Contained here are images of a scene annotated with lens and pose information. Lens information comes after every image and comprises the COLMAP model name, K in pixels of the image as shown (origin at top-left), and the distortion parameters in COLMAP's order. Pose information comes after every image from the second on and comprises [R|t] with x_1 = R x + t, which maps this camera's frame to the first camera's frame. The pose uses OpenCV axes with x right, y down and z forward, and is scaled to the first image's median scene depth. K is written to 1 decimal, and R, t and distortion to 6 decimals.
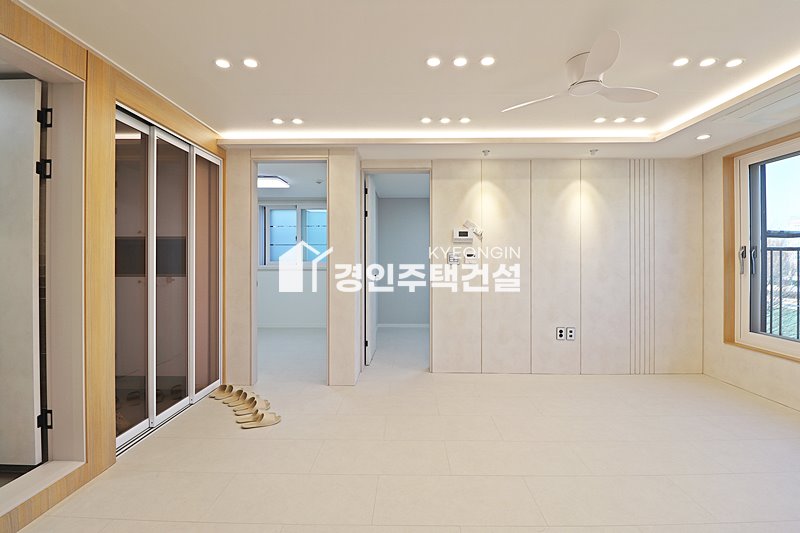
lens RADIAL K [[368.8, 0, 403.8], [0, 368.8, 262.3], [0, 0, 1]] dist [-0.010793, -0.004539]
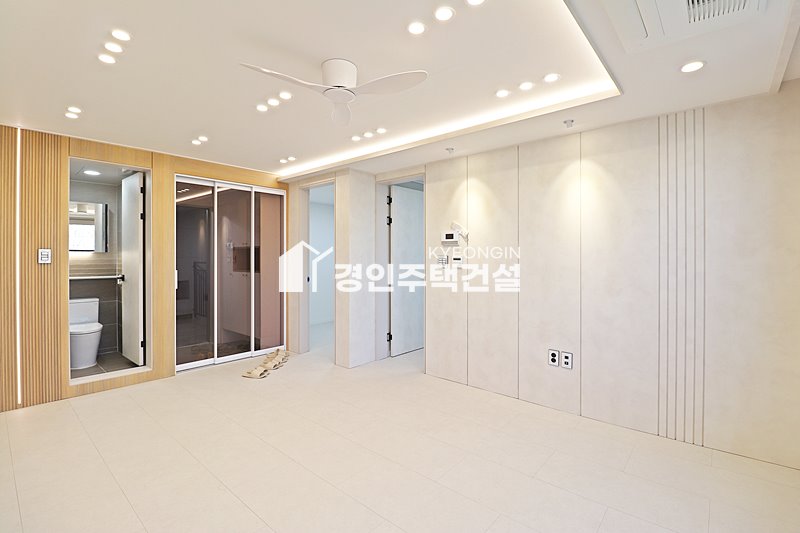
lens RADIAL K [[368.8, 0, 404.5], [0, 368.8, 263.7], [0, 0, 1]] dist [-0.010793, -0.004539]
pose [[0.769831, 0.012332, -0.638128, 0.687819], [-0.004827, 0.999897, 0.013499, -0.018635], [0.638229, -0.007312, 0.769812, 0.185064]]
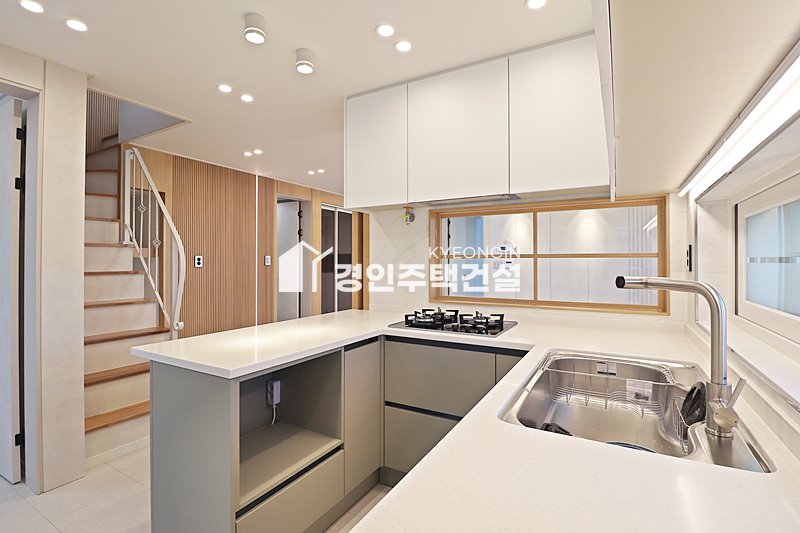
lens RADIAL K [[368.8, 0, 404.8], [0, 368.8, 264.5], [0, 0, 1]] dist [-0.010793, -0.004539]
pose [[0.874530, 0.006090, -0.484933, 0.551090], [-0.005668, 0.999981, 0.002337, -0.011988], [0.484938, 0.000705, 0.874548, -0.549723]]
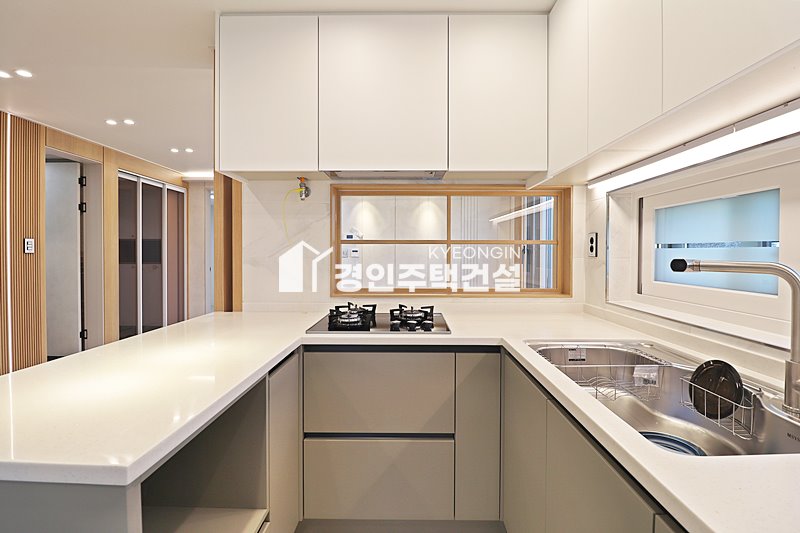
lens RADIAL K [[368.8, 0, 401.5], [0, 368.8, 260.7], [0, 0, 1]] dist [-0.010793, -0.004539]
pose [[0.999958, 0.006455, -0.006458, 0.382775], [-0.006350, 0.999851, 0.016056, -0.005664], [0.006561, -0.016014, 0.999850, -0.492255]]
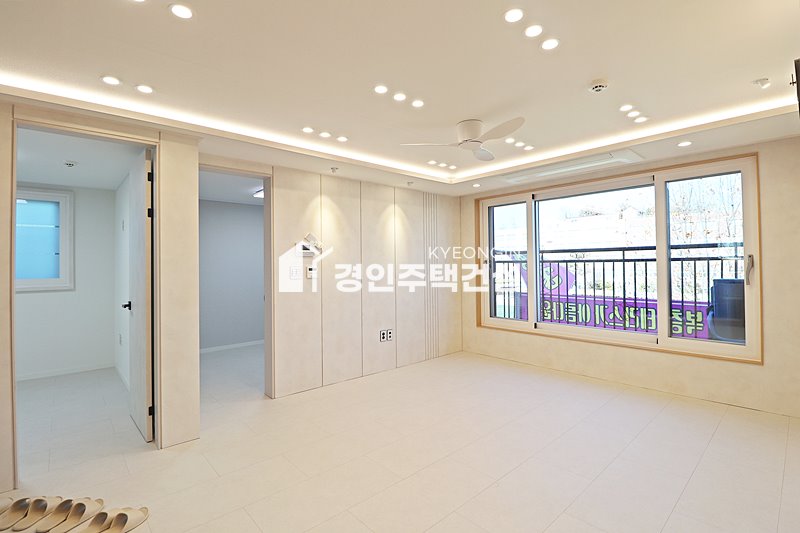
lens RADIAL K [[368.8, 0, 401.5], [0, 368.8, 261.2], [0, 0, 1]] dist [-0.010793, -0.004539]
pose [[0.730532, -0.003084, 0.682872, -0.319804], [0.012767, 0.999877, -0.009143, -0.028527], [-0.682759, 0.015397, 0.730481, 0.116036]]
